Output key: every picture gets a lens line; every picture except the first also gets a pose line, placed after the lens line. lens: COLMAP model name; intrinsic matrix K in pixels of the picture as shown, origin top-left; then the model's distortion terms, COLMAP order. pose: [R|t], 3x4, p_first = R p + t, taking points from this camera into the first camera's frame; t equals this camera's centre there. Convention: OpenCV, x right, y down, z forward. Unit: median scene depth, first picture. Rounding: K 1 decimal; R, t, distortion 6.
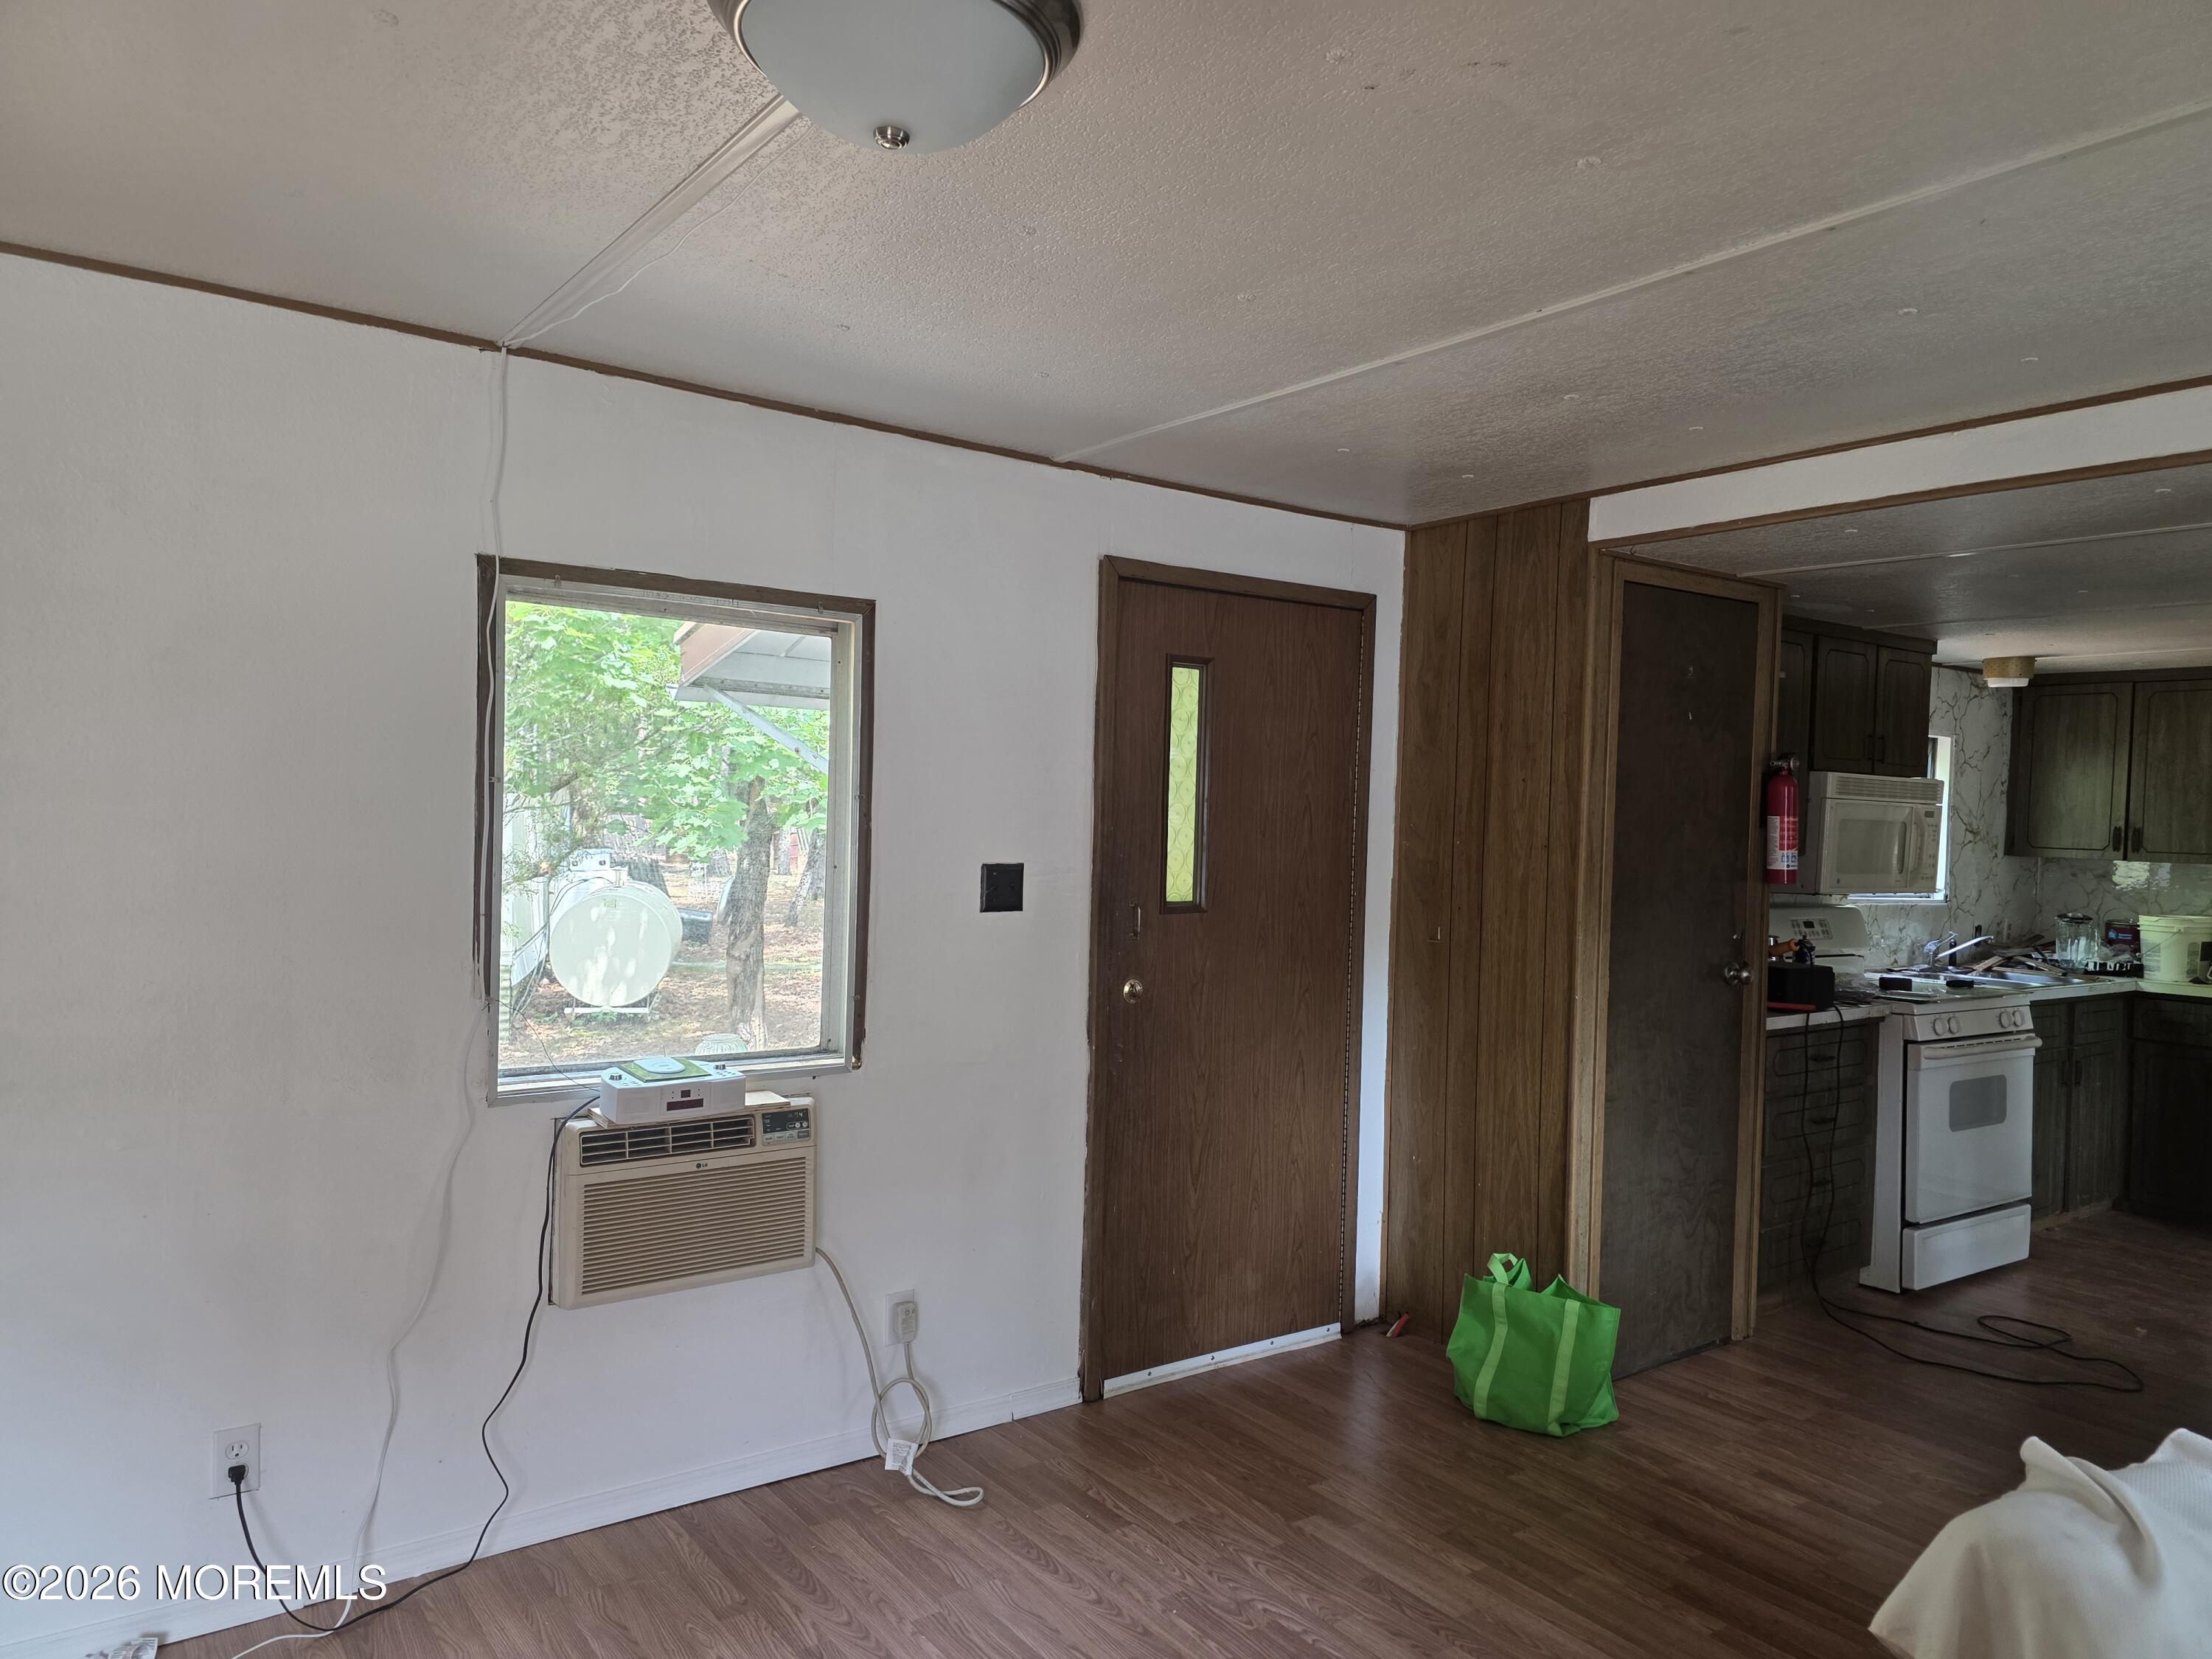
lens RADIAL K [[1490.3, 0, 1117.8], [0, 1490.3, 854.5], [0, 0, 1]] dist [0.077653, -0.064152]
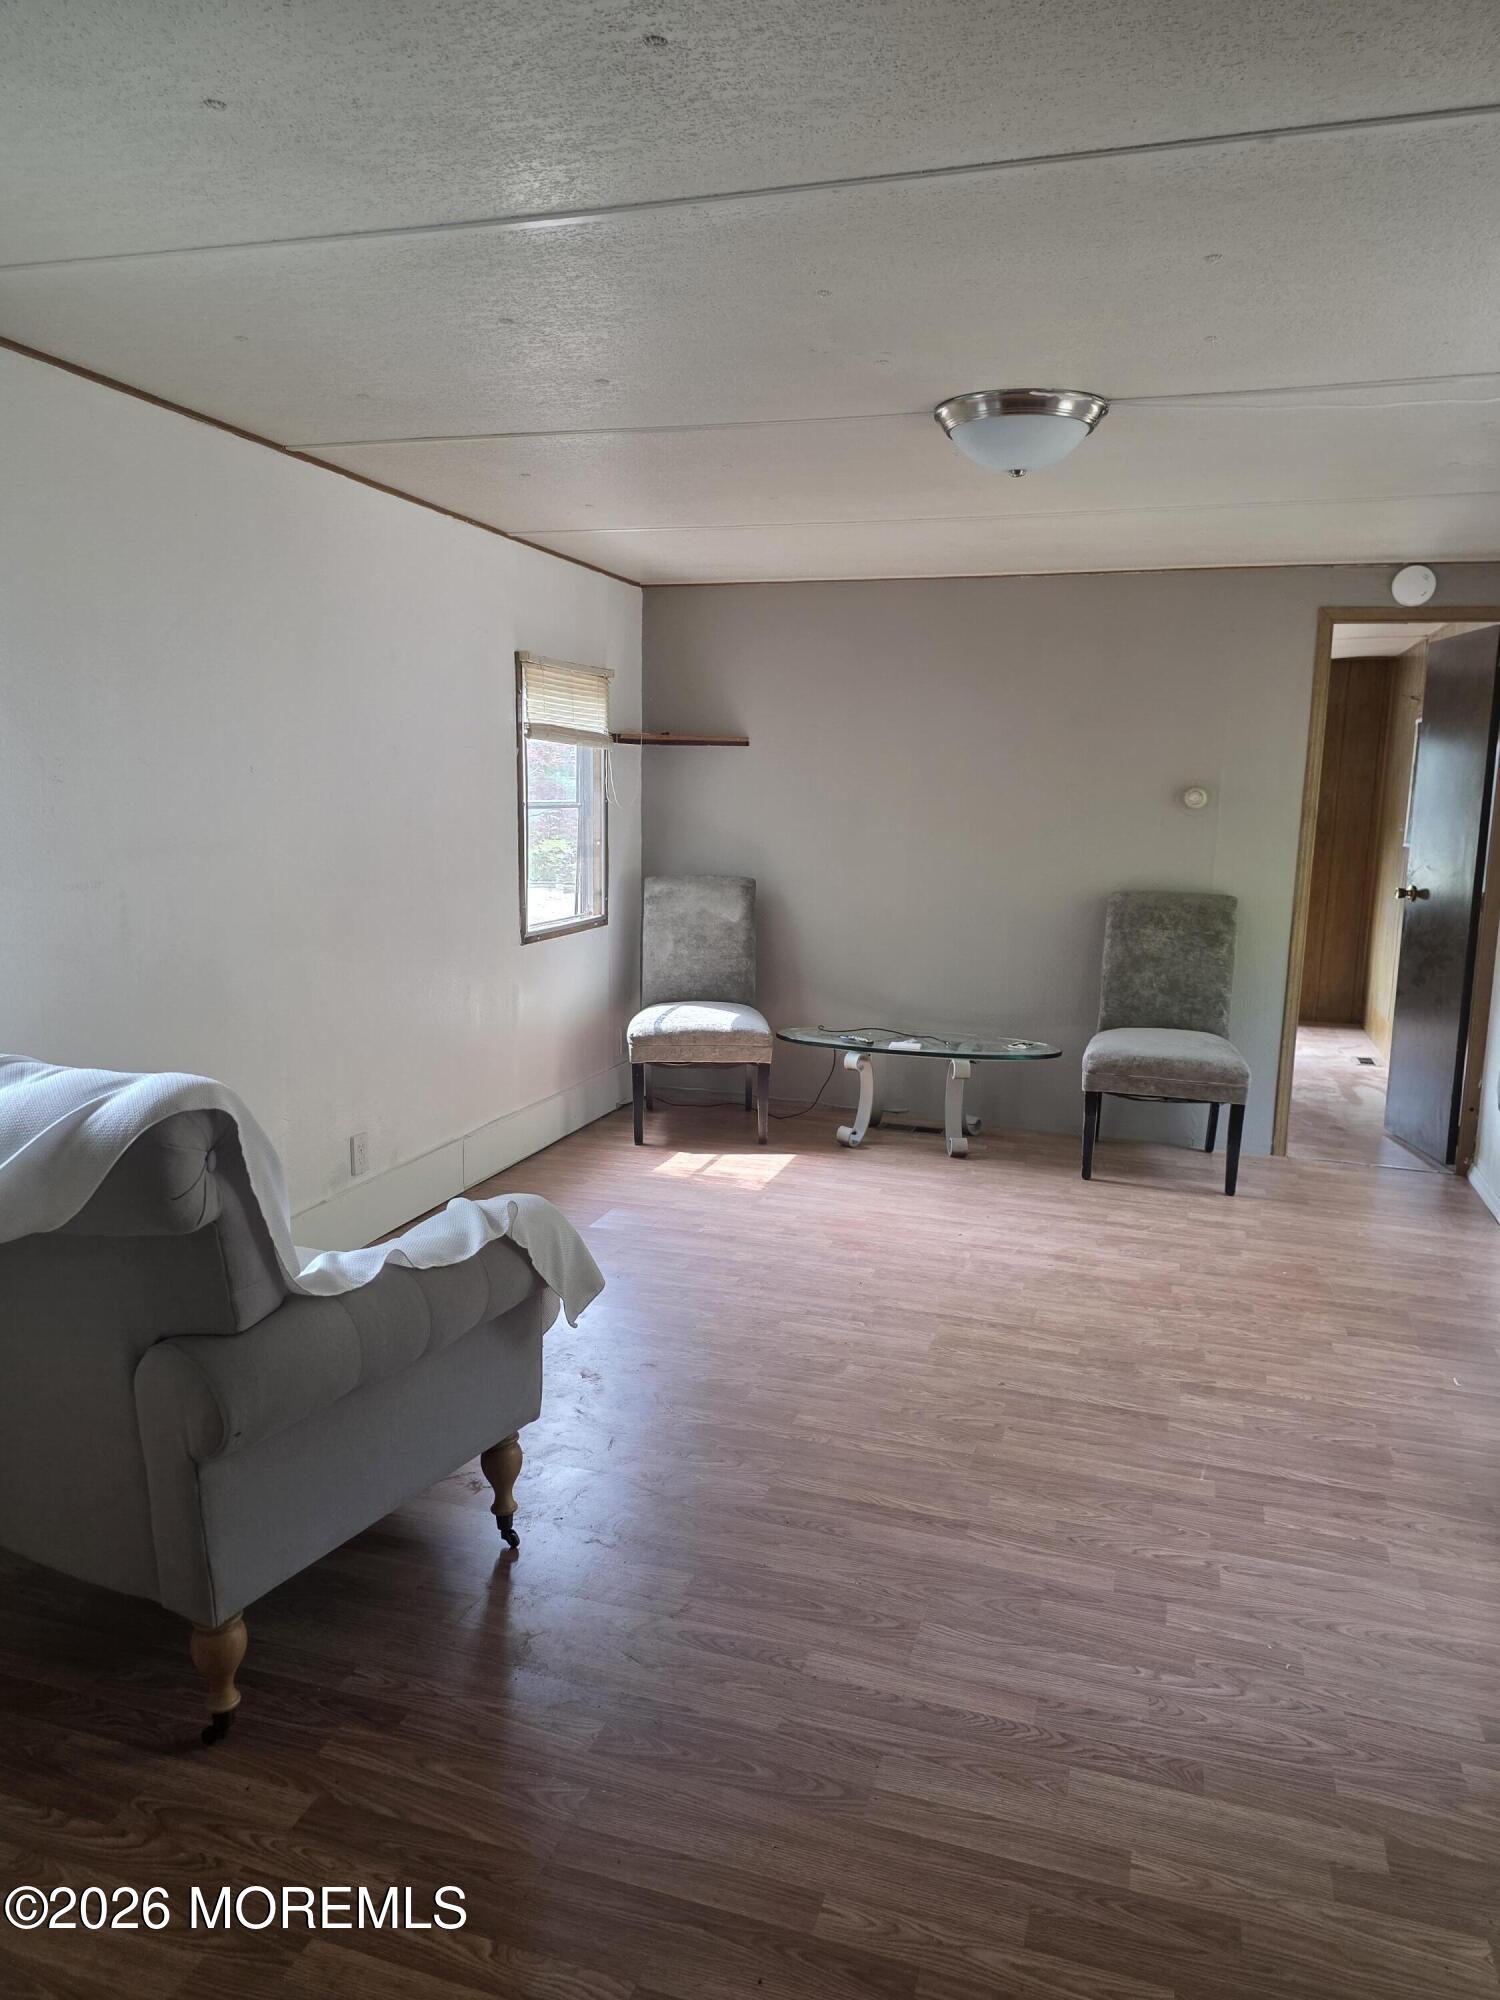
lens RADIAL K [[1356.4, 0, 740.3], [0, 1356.4, 1025.9], [0, 0, 1]] dist [0.074190, -0.072736]
pose [[-0.815264, 0.057883, -0.576189, 0.500204], [-0.058505, 0.981668, 0.181398, -0.009252], [0.576126, 0.181597, -0.796932, 0.917275]]
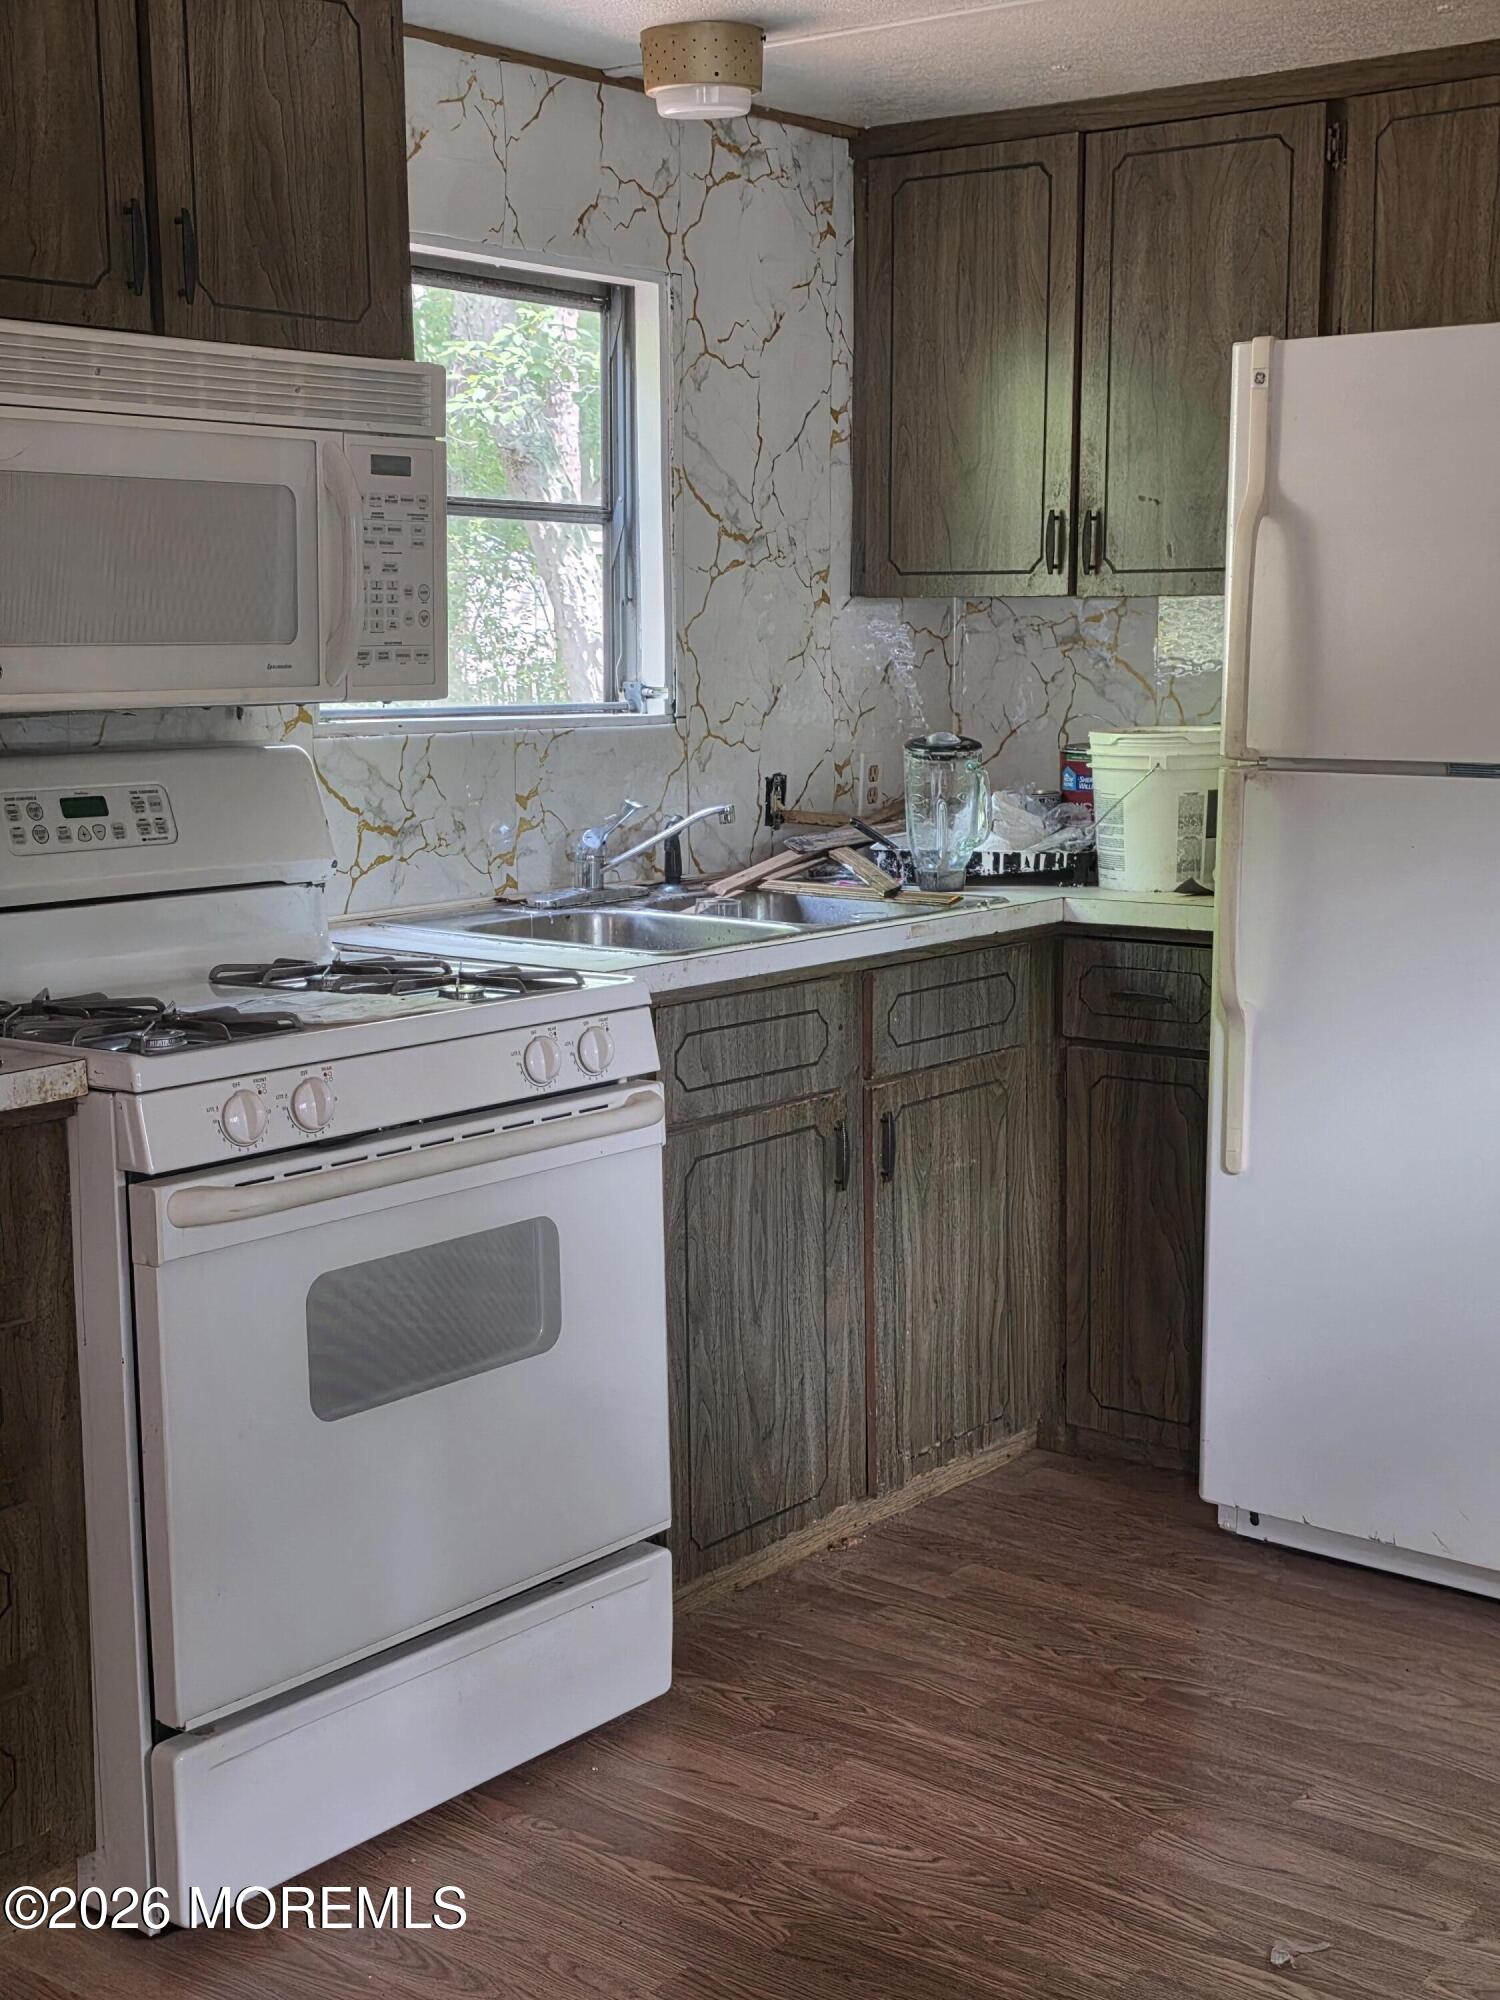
lens RADIAL K [[2599.7, 0, 750.0], [0, 2599.7, 1000.0], [0, 0, 1]] dist [0.217815, -0.749232]
pose [[0.963240, -0.073429, 0.258412, 0.563388], [0.040829, 0.990760, 0.129338, 0.024371], [-0.265522, -0.114033, 0.957337, 0.497066]]
